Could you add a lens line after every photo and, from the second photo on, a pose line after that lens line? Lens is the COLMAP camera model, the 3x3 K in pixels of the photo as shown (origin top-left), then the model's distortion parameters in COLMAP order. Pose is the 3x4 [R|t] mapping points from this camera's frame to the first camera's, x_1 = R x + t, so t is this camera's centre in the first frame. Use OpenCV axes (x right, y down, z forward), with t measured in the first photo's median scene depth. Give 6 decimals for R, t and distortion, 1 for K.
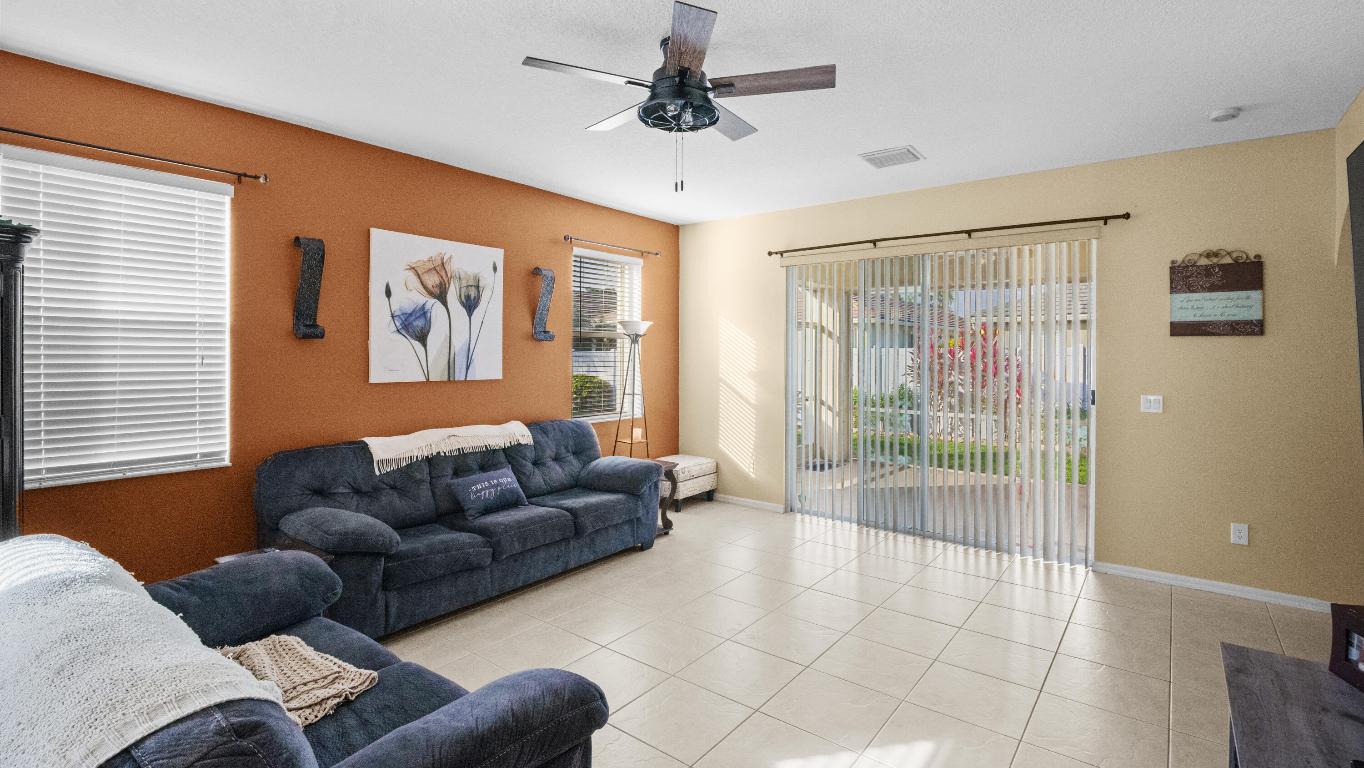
lens RADIAL K [[622.9, 0, 681.7], [0, 622.9, 357.2], [0, 0, 1]] dist [0.001800, -0.006579]
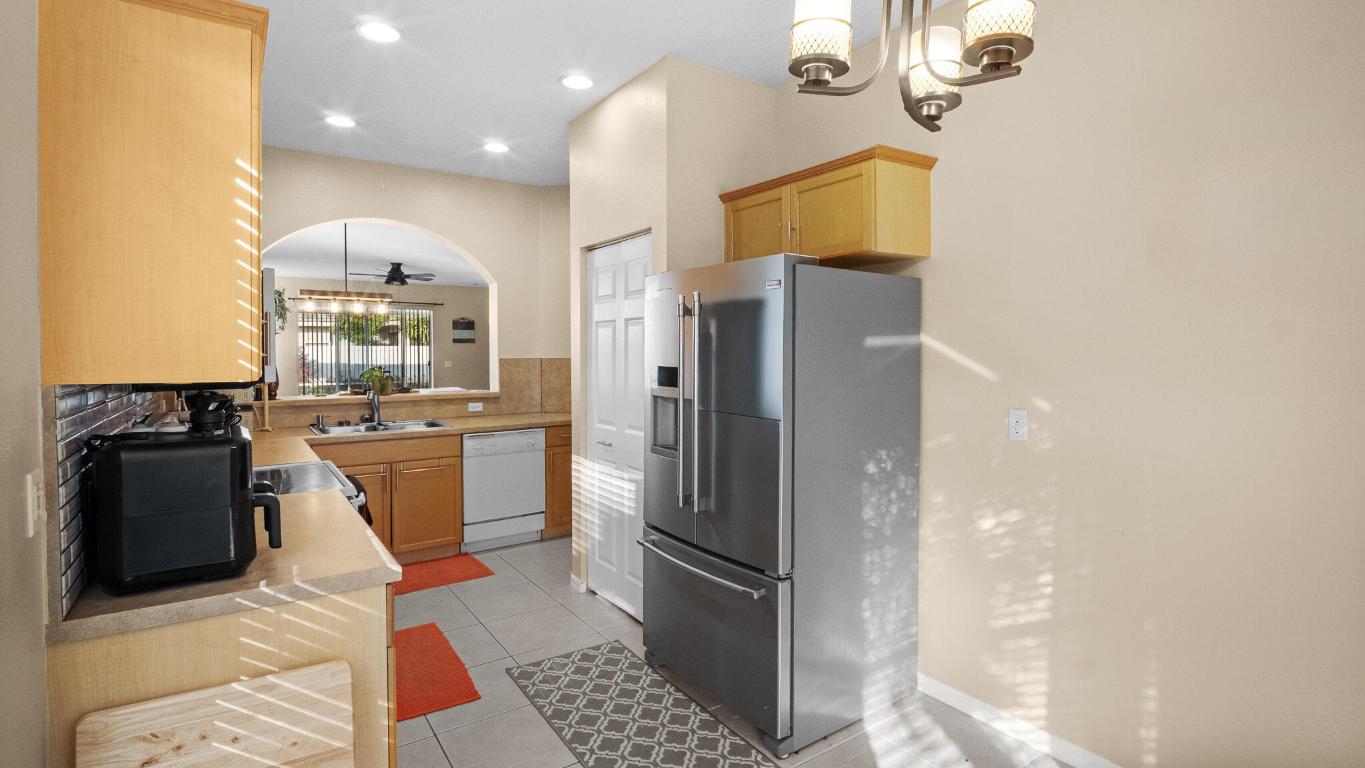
lens RADIAL K [[645.6, 0, 681.0], [0, 645.6, 362.7], [0, 0, 1]] dist [0.000167, -0.000477]
pose [[0.290056, -0.022080, 0.956755, -2.025665], [0.014067, 0.999724, 0.018807, 0.022118], [-0.956906, 0.008004, 0.290286, -1.077051]]
